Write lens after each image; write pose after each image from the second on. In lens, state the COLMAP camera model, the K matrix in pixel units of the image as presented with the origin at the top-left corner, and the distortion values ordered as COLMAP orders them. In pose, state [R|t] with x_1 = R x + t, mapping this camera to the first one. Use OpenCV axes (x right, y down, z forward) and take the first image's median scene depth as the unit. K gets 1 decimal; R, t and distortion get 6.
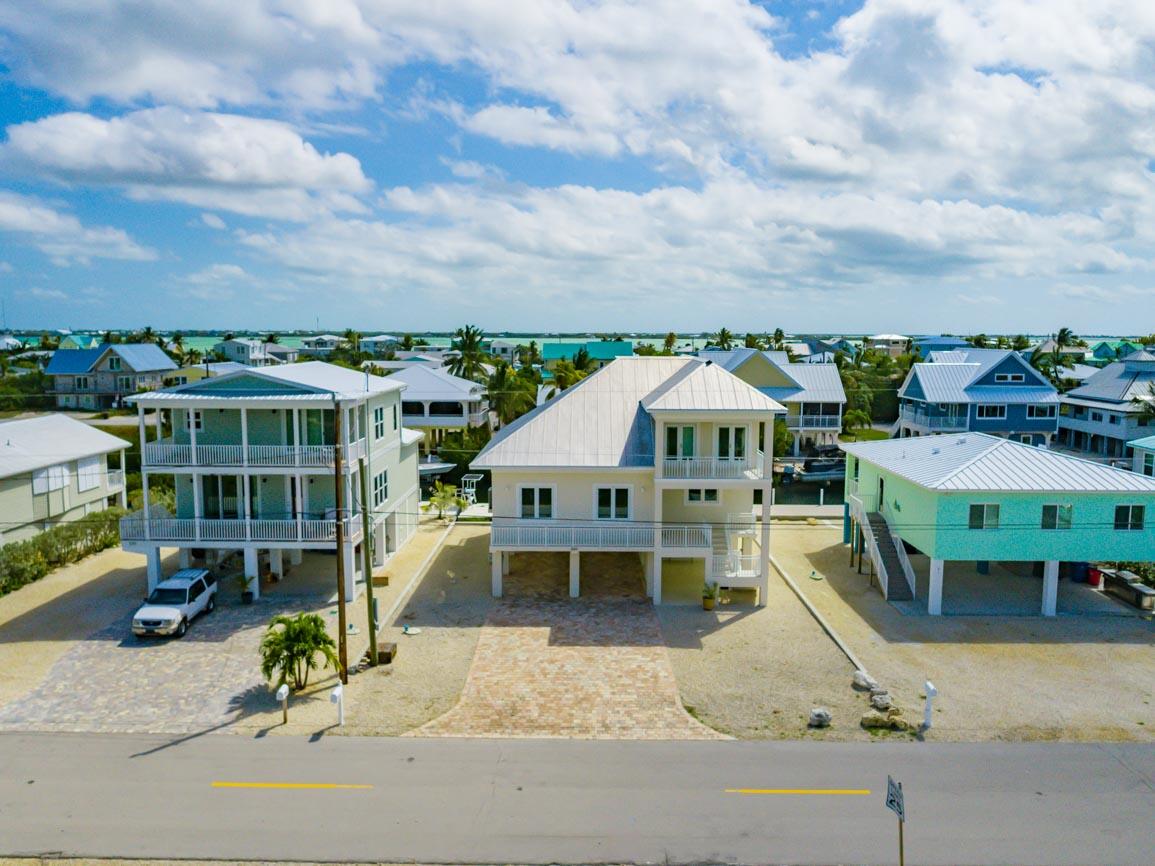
lens RADIAL K [[895.7, 0, 577.5], [0, 895.7, 433.0], [0, 0, 1]] dist [-0.014347, 0.000469]
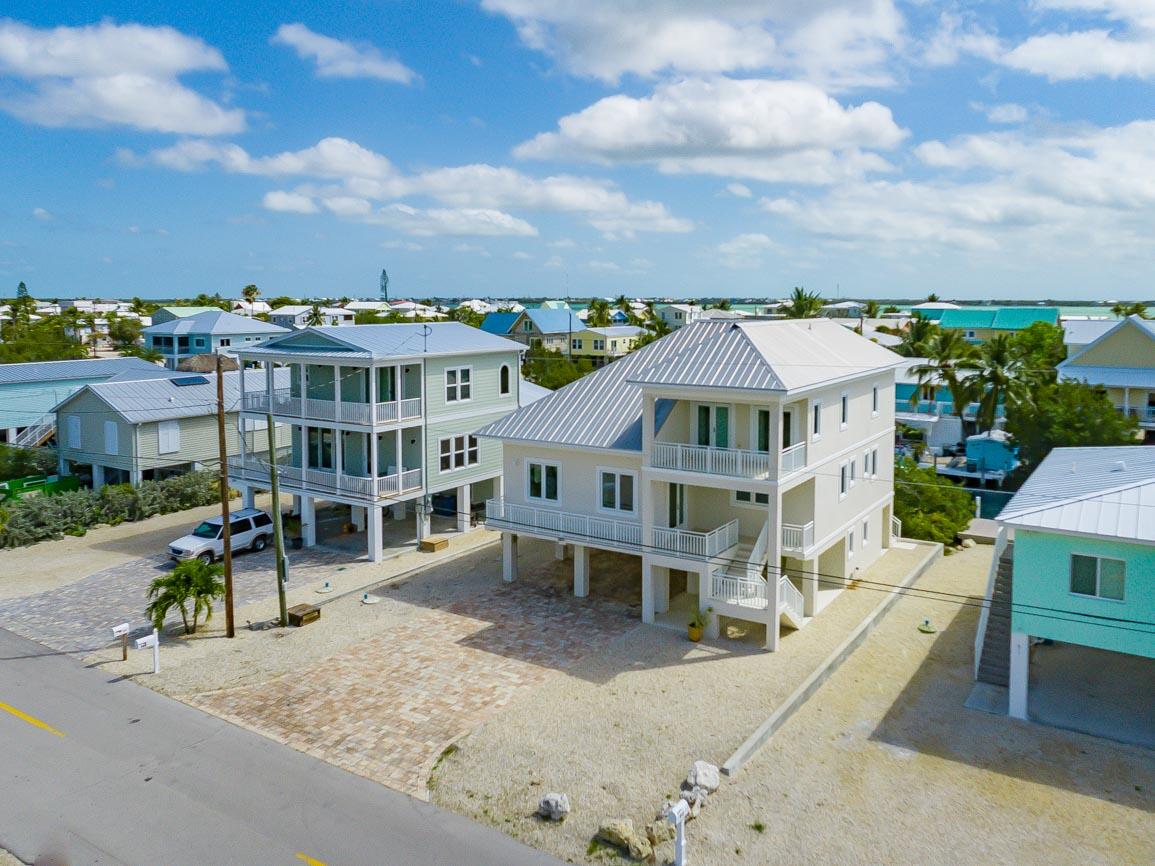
lens RADIAL K [[912.8, 0, 577.5], [0, 912.8, 433.0], [0, 0, 1]] dist [-0.005853, -0.002891]
pose [[0.844222, 0.078601, -0.530199, 0.474283], [-0.059795, 0.996826, 0.052569, -0.021152], [0.532648, -0.012676, 0.846242, 0.269927]]
